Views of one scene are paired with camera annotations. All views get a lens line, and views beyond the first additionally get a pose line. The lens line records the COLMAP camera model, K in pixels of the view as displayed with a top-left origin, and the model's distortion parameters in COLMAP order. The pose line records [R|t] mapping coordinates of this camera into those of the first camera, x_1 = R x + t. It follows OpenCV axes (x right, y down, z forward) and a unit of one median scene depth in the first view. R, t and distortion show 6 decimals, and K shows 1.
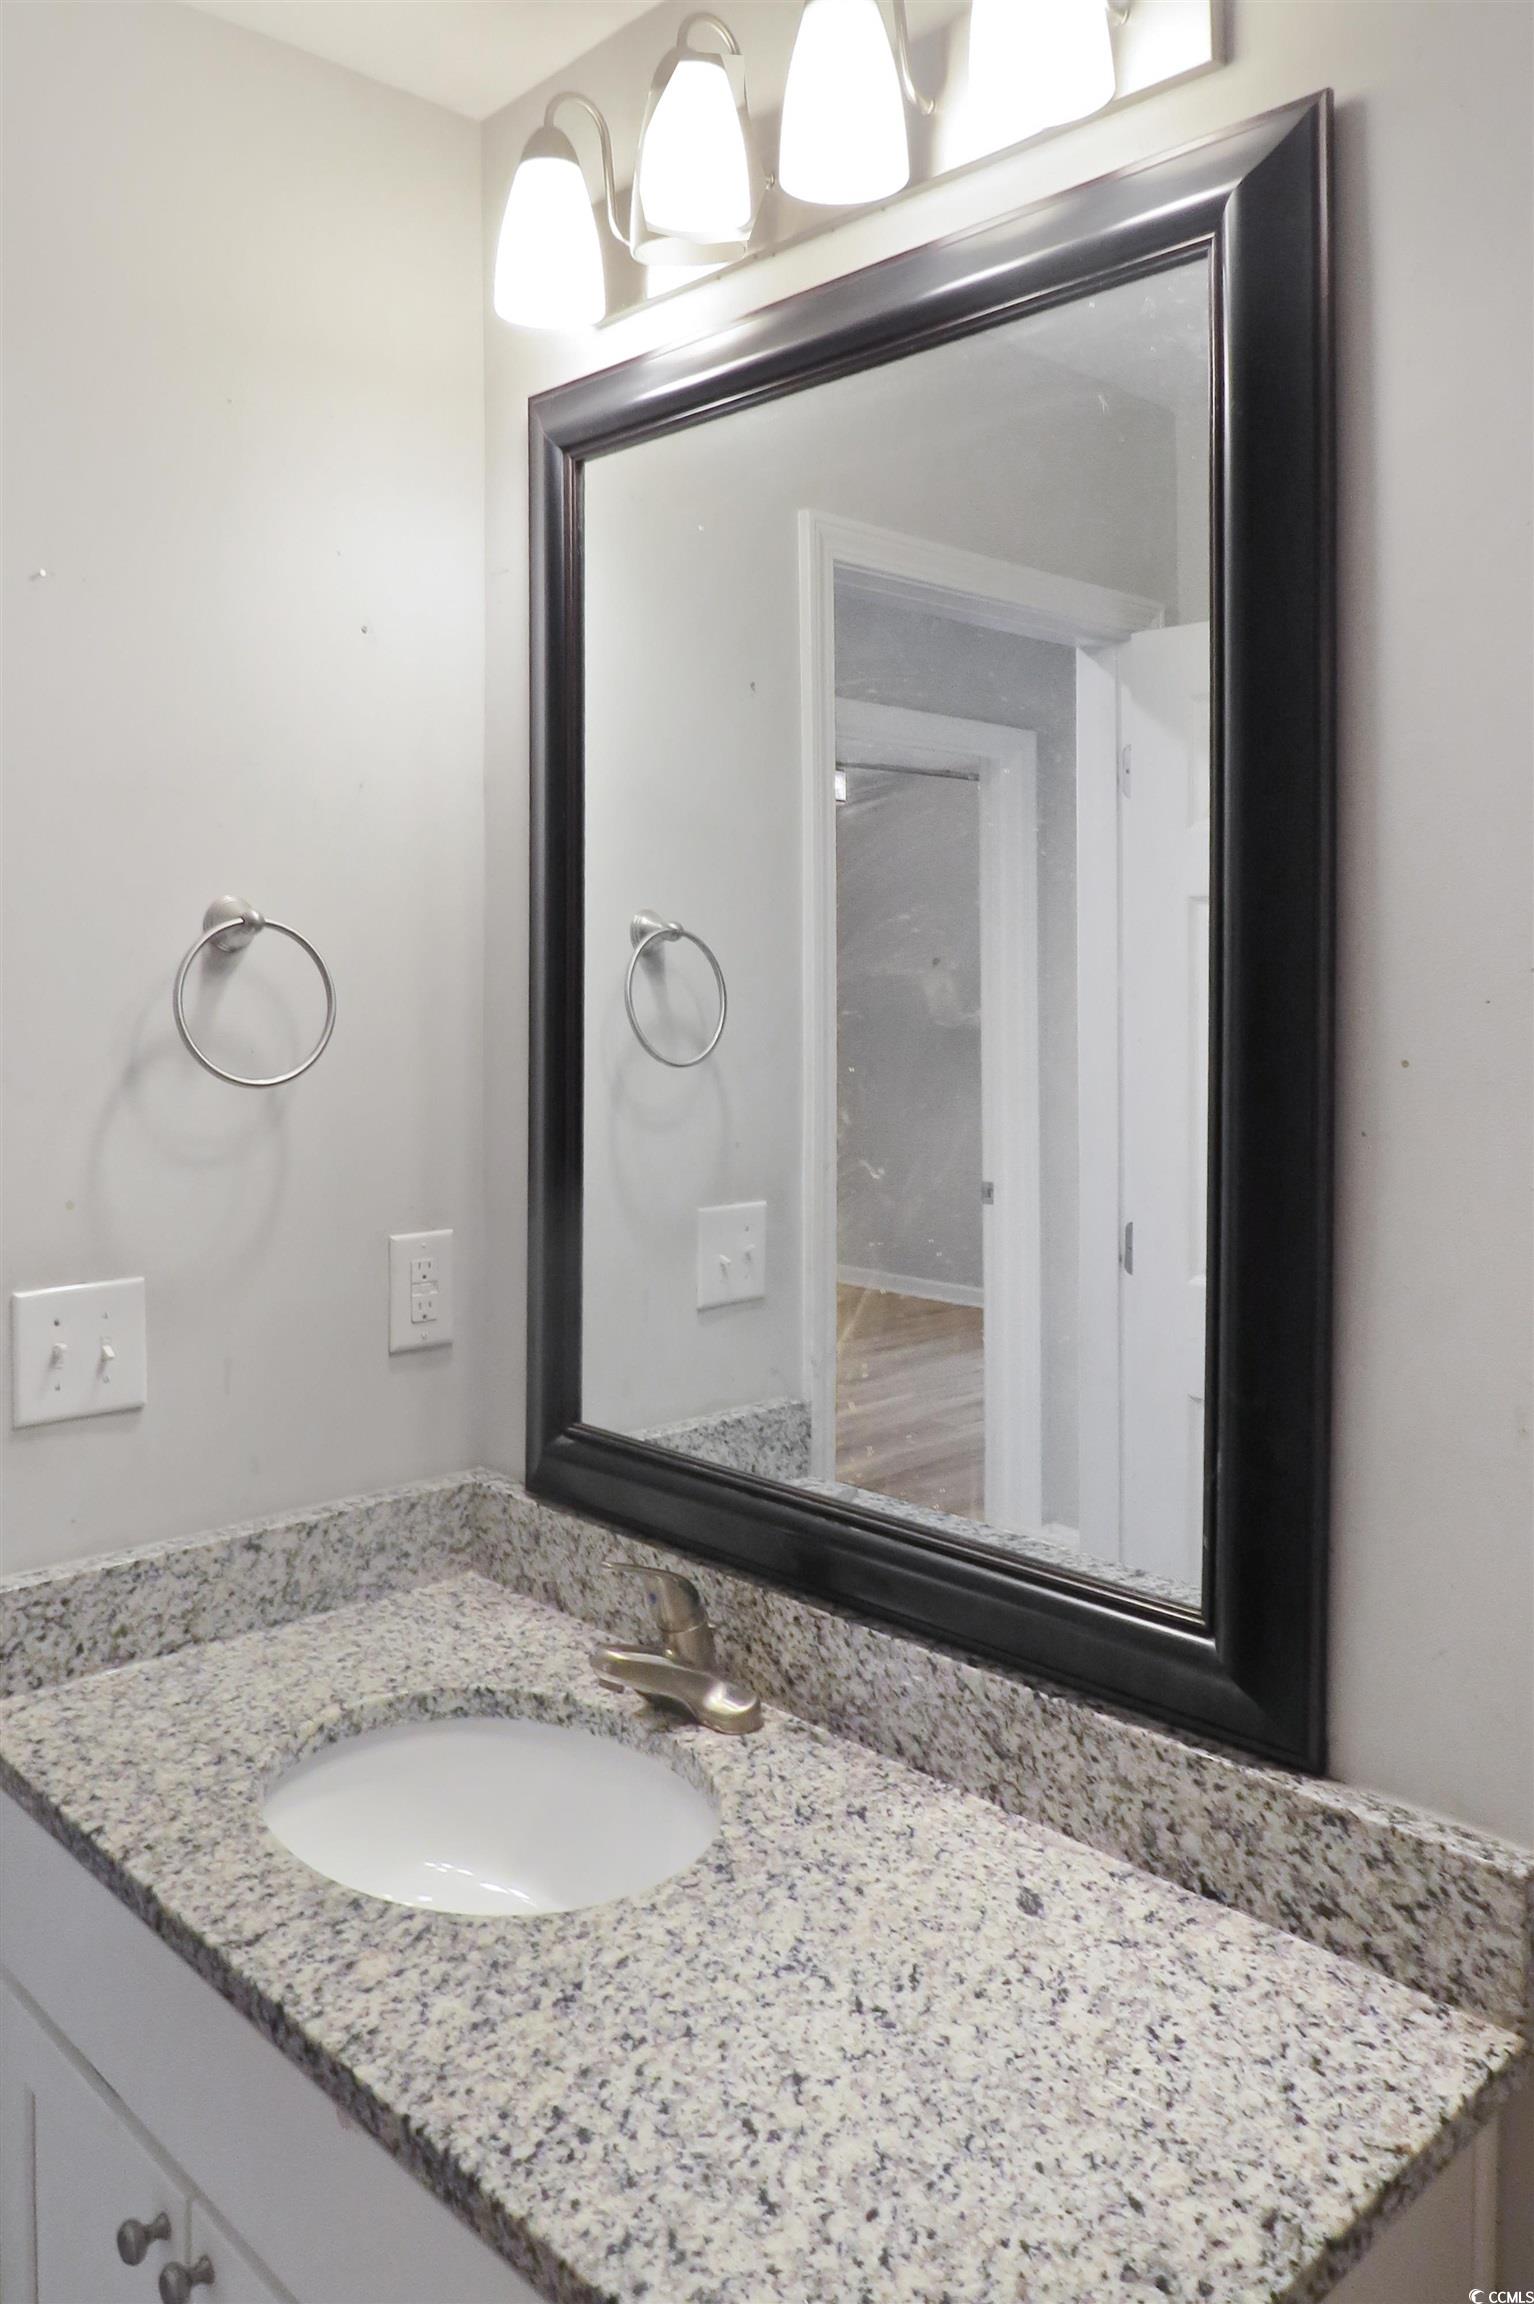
lens RADIAL K [[1748.3, 0, 743.8], [0, 1748.3, 975.6], [0, 0, 1]] dist [-0.028889, 0.019920]
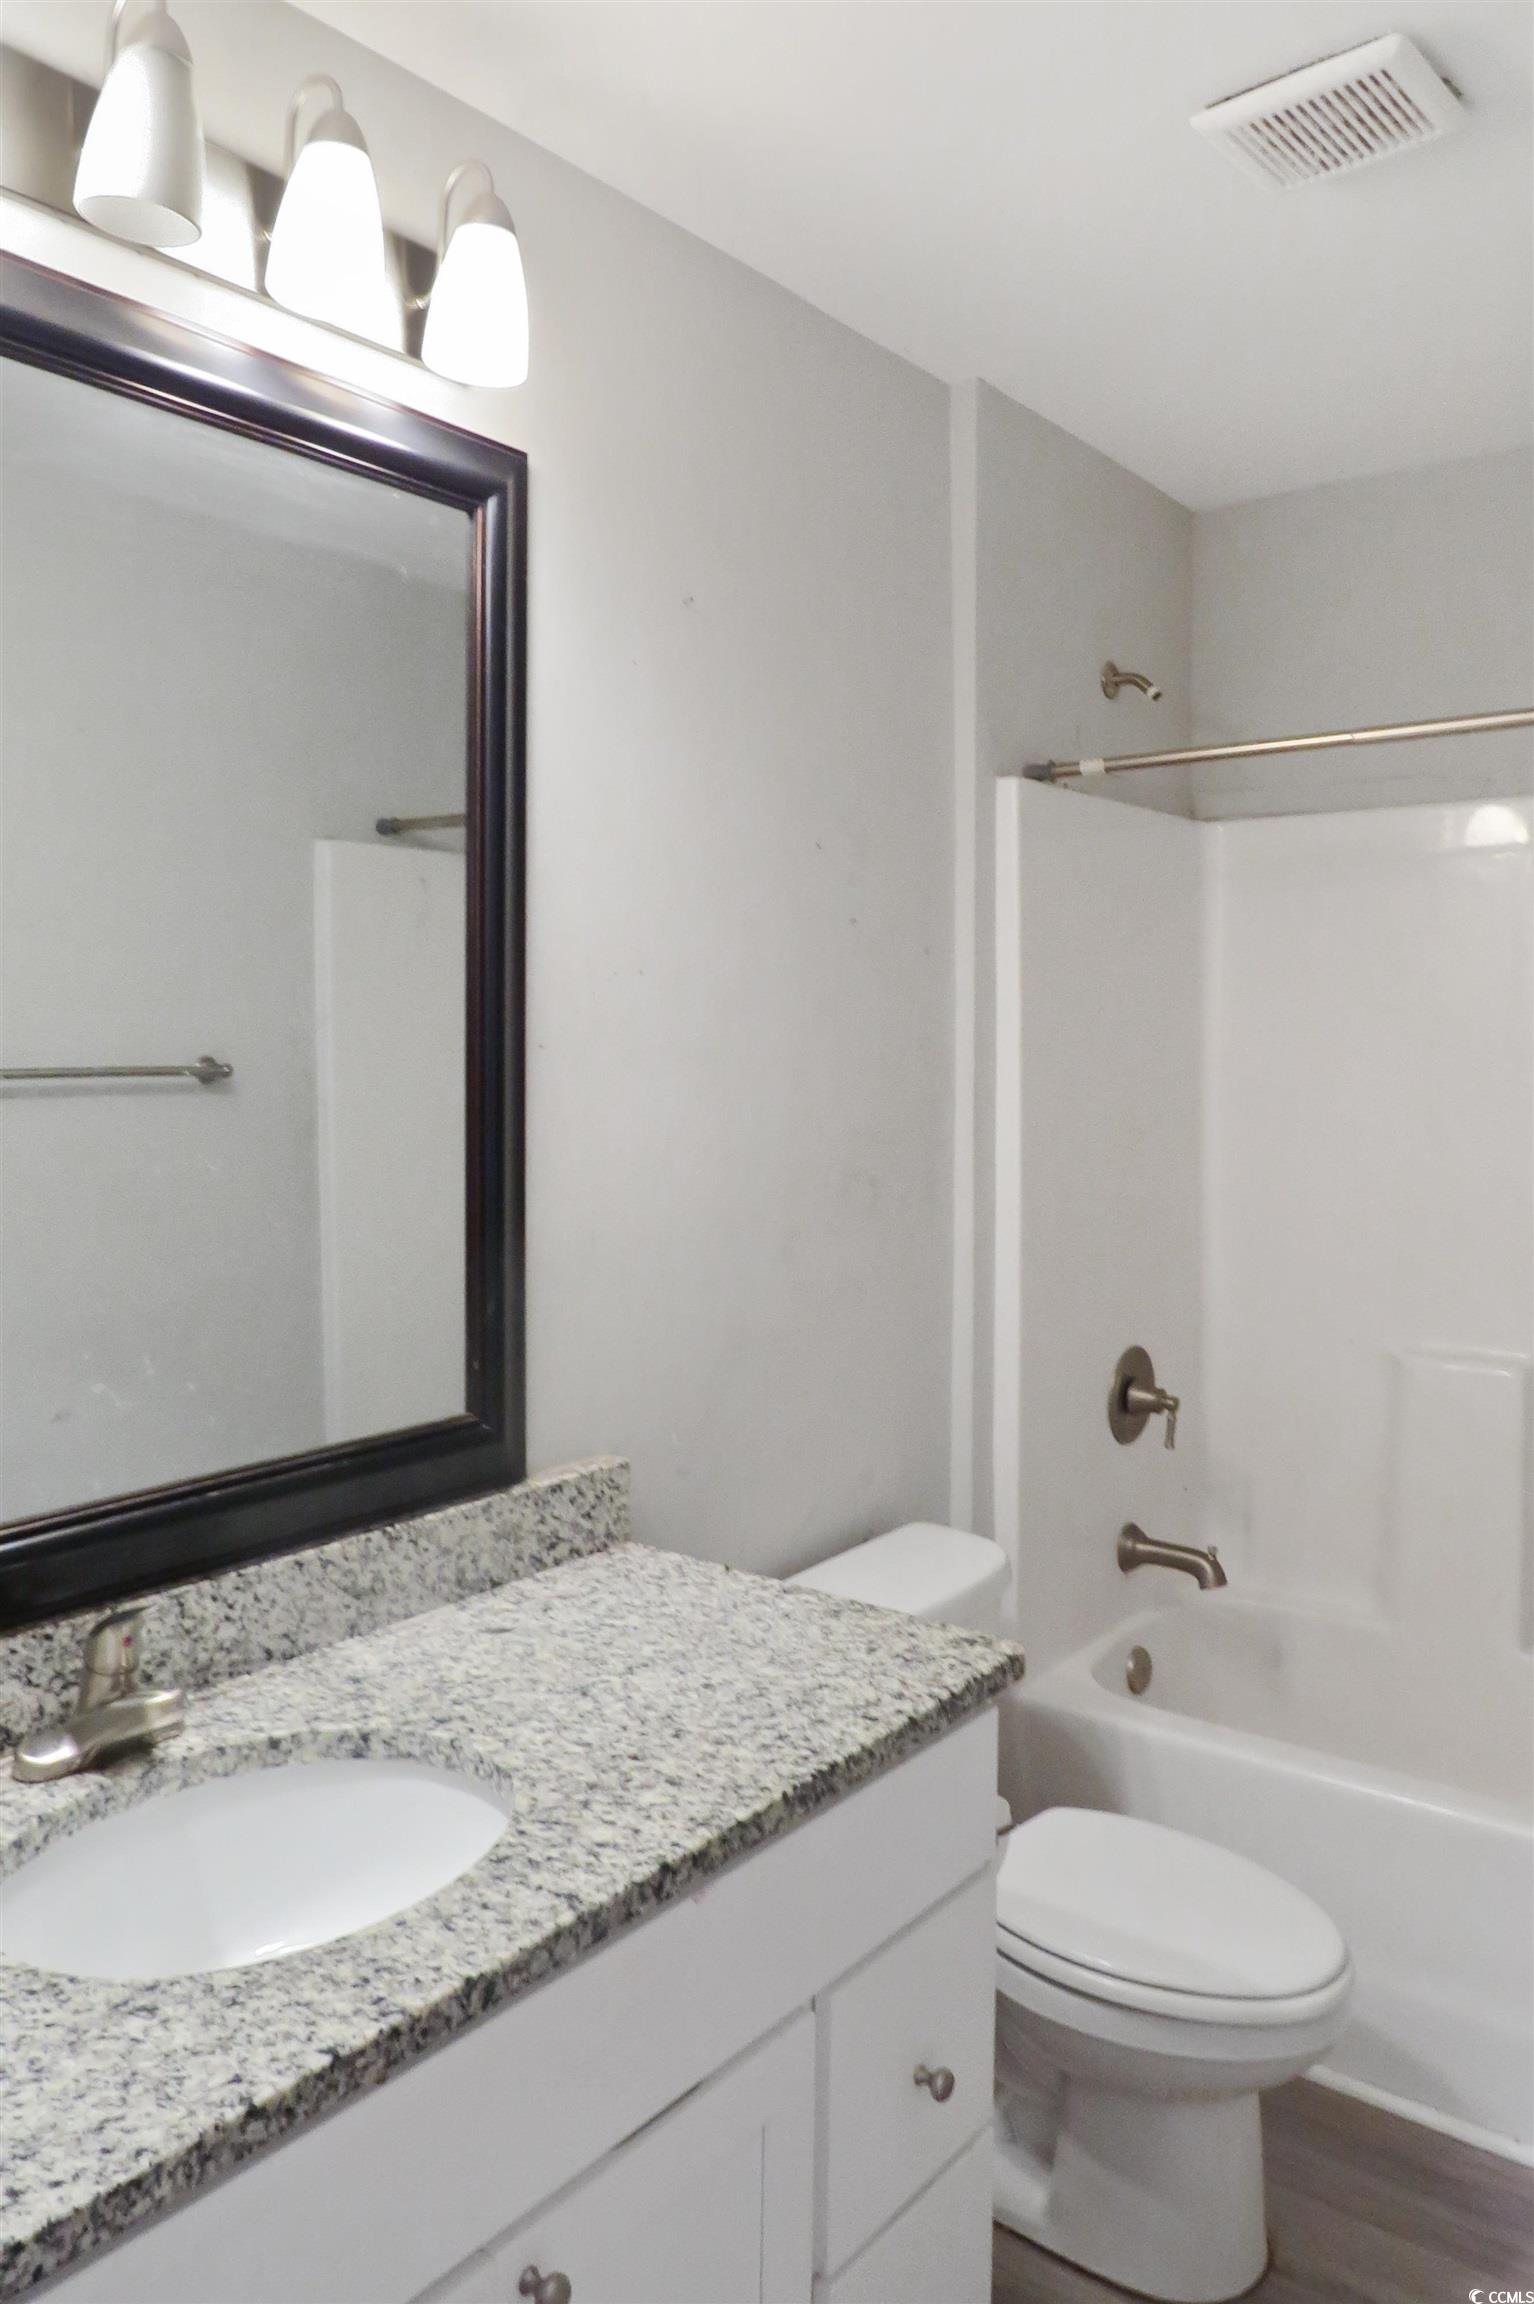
lens RADIAL K [[1646.0, 0, 766.9], [0, 1646.0, 1148.1], [0, 0, 1]] dist [-0.009752, -0.006253]
pose [[-0.163278, -0.065225, 0.984422, -1.184834], [-0.002440, 0.997836, 0.065709, 0.042339], [-0.986577, 0.008327, -0.163084, 0.991526]]
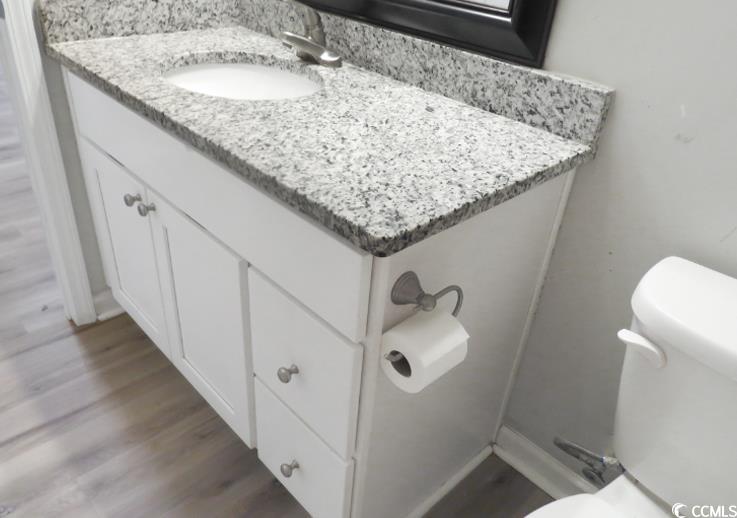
lens RADIAL K [[569.6, 0, 369.0], [0, 569.6, 256.3], [0, 0, 1]] dist [-0.024251, 0.003004]
pose [[0.997132, 0.055095, 0.051887, 0.029458], [-0.074208, 0.846408, 0.527339, 0.250274], [-0.014863, -0.529677, 0.848069, 0.076818]]
